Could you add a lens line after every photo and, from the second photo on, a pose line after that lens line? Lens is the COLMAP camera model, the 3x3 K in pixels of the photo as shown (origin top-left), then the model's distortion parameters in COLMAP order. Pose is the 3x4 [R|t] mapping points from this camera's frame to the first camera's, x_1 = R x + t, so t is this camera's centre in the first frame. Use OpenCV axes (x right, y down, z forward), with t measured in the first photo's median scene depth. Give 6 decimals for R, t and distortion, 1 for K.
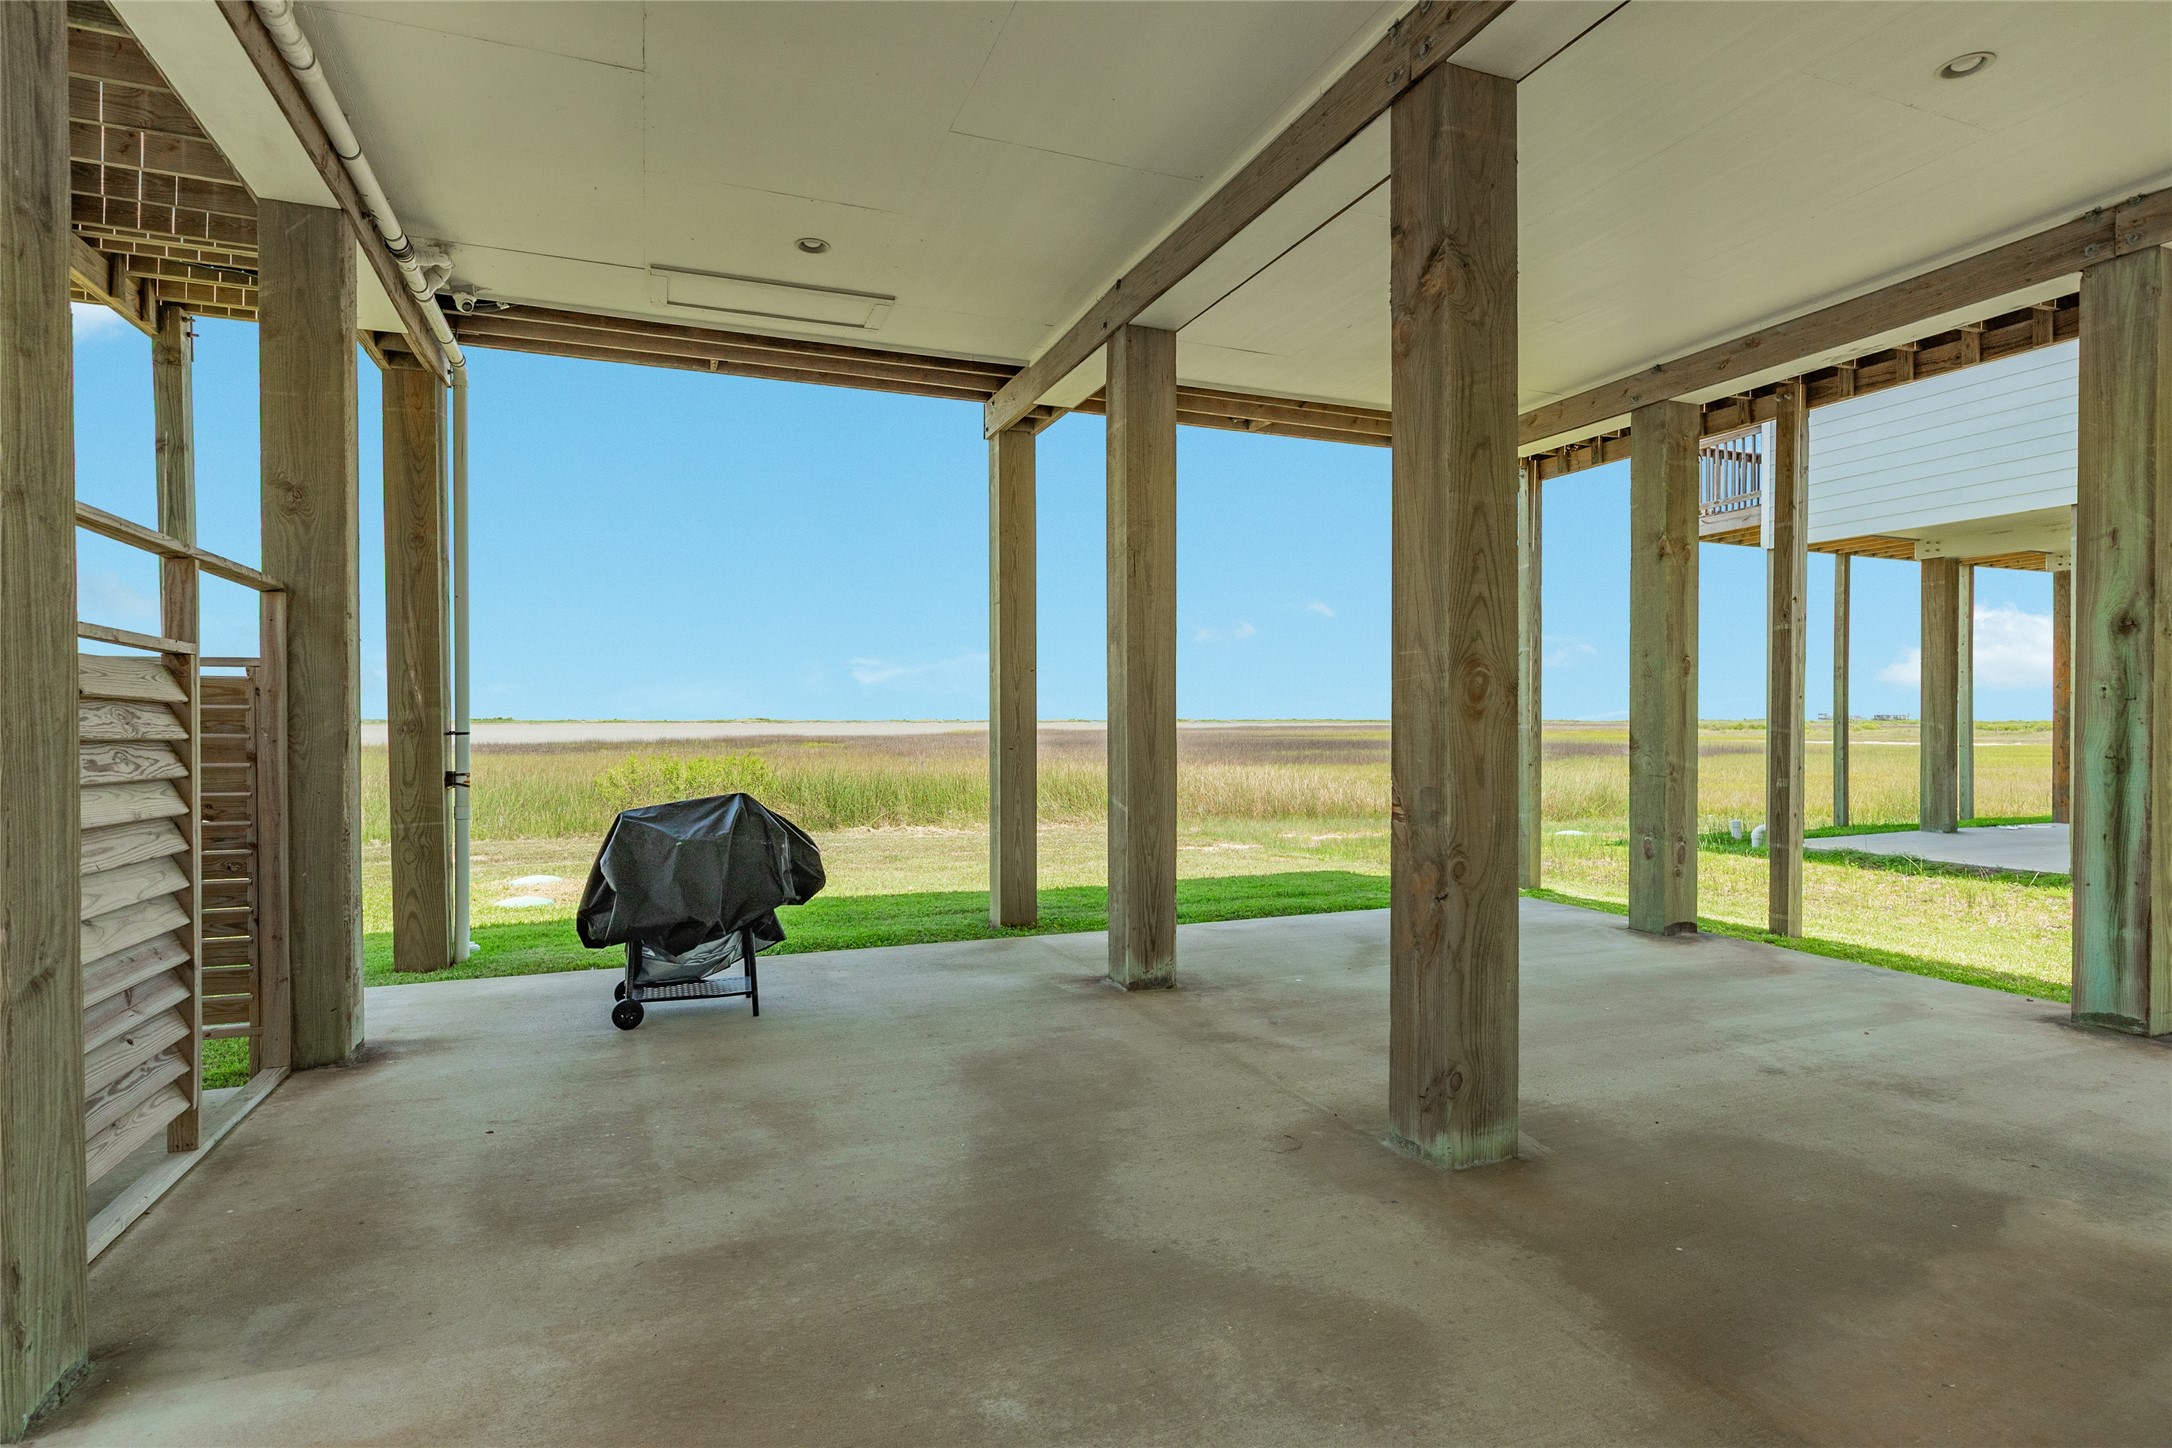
lens RADIAL K [[1162.2, 0, 1088.6], [0, 1162.2, 728.5], [0, 0, 1]] dist [-0.000221, -0.000061]
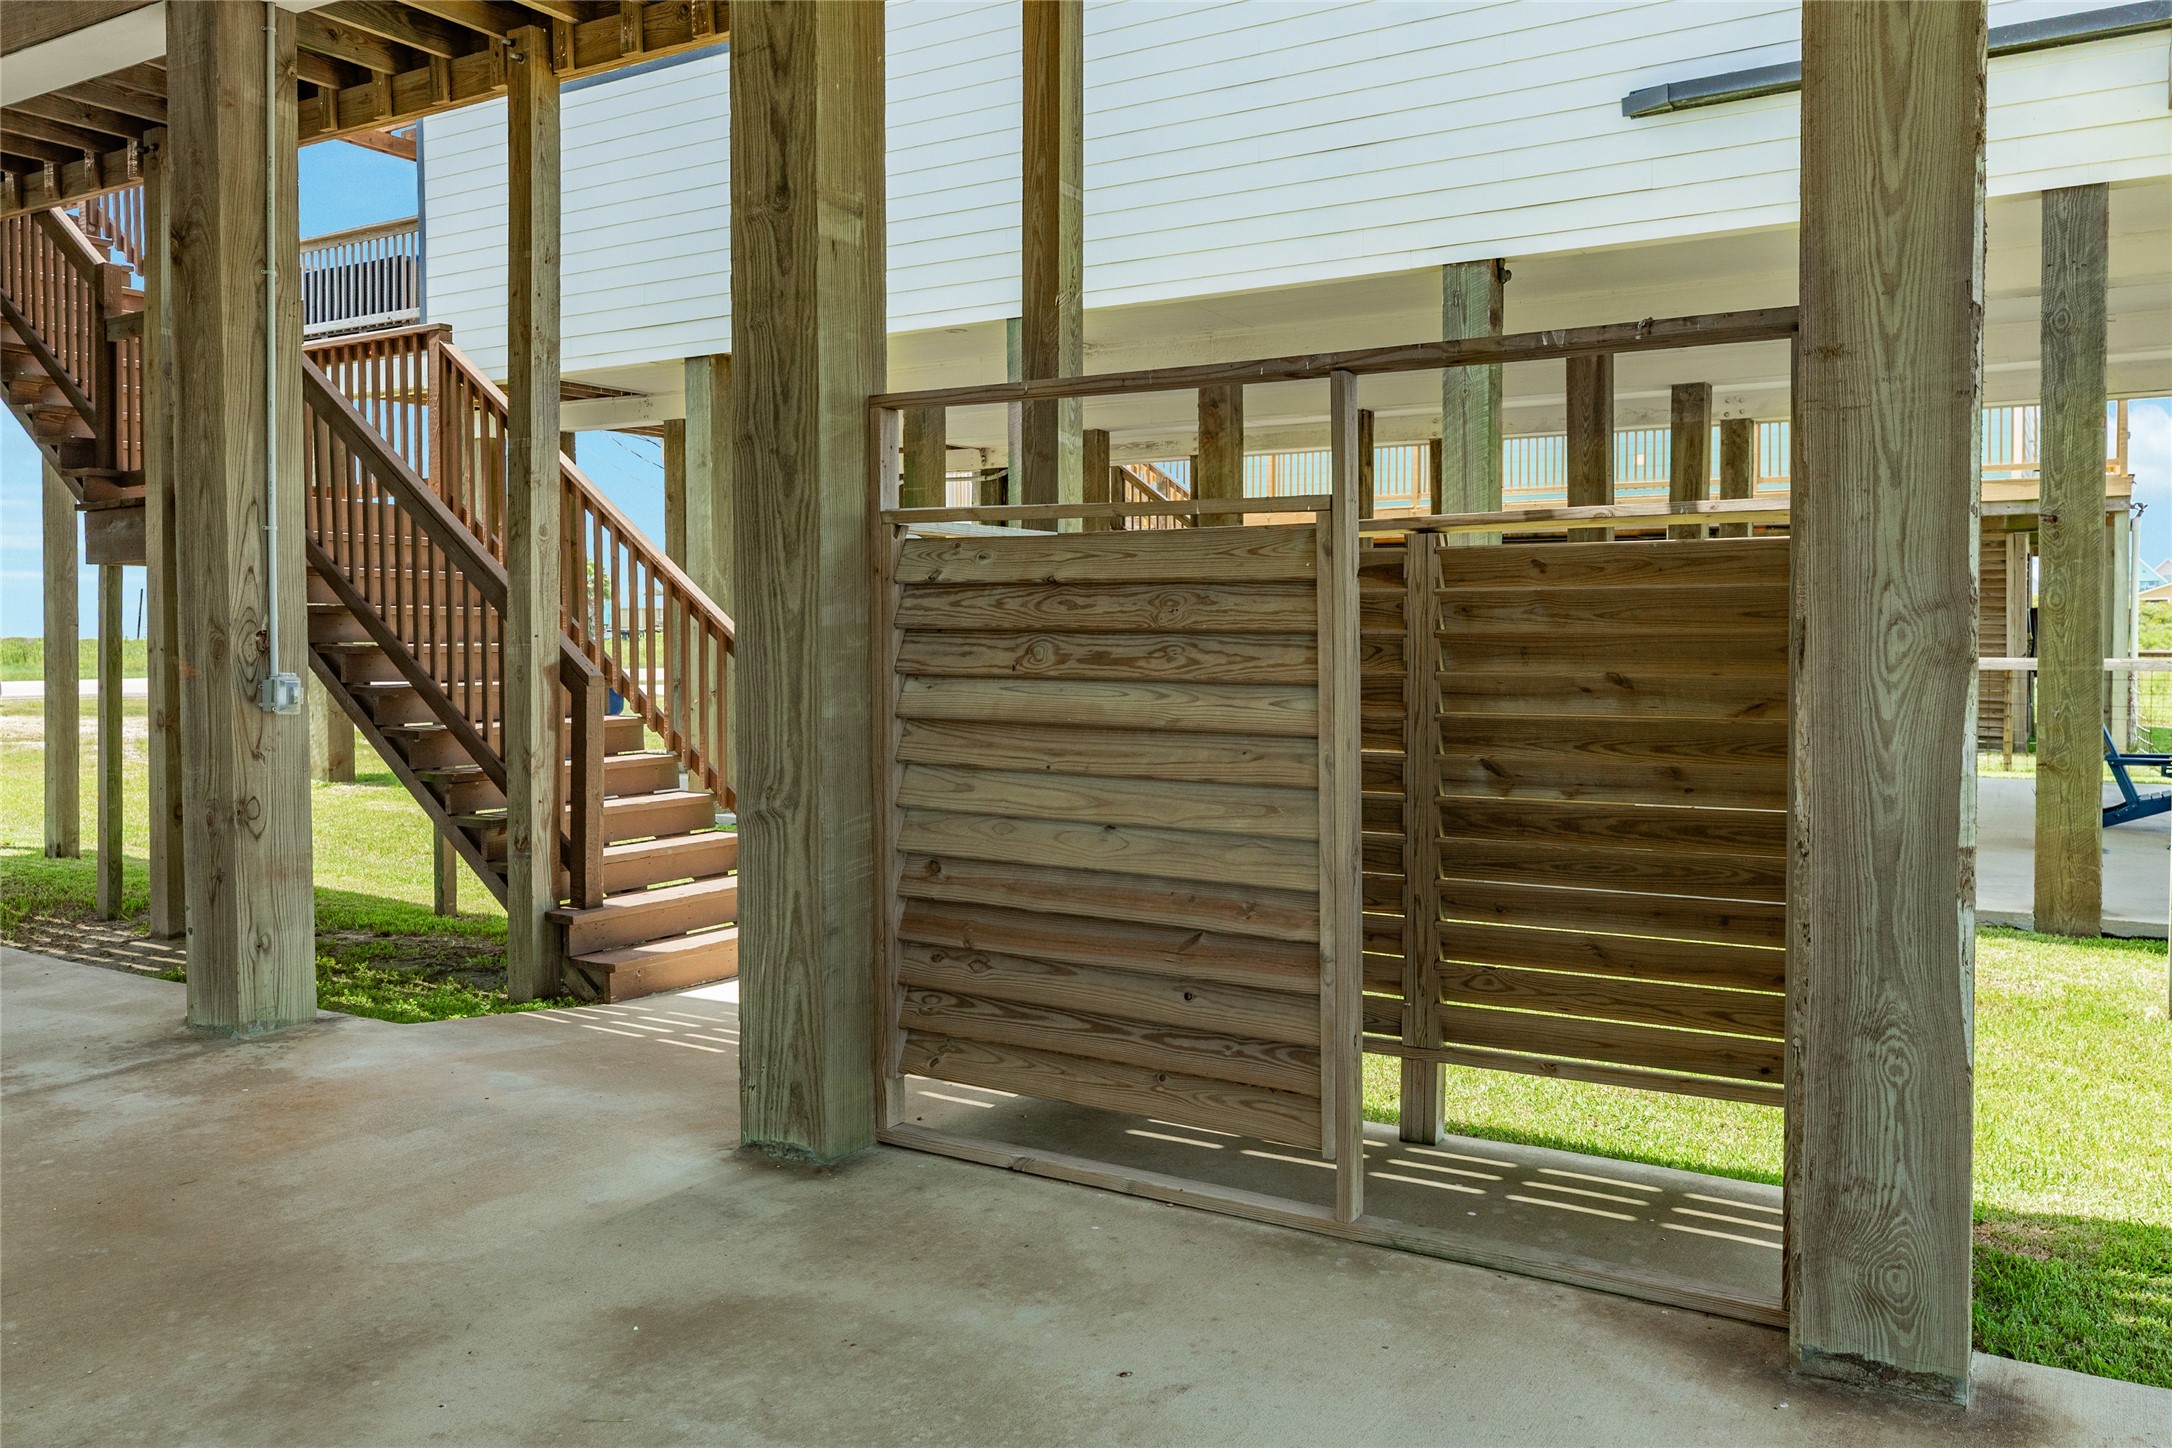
lens RADIAL K [[1642.9, 0, 1089.1], [0, 1642.9, 704.5], [0, 0, 1]] dist [0.001893, -0.001642]
pose [[-0.789803, 0.022103, -0.612962, -0.059746], [-0.005086, 0.999080, 0.042580, 0.012015], [0.613340, 0.036747, -0.788964, 1.997707]]
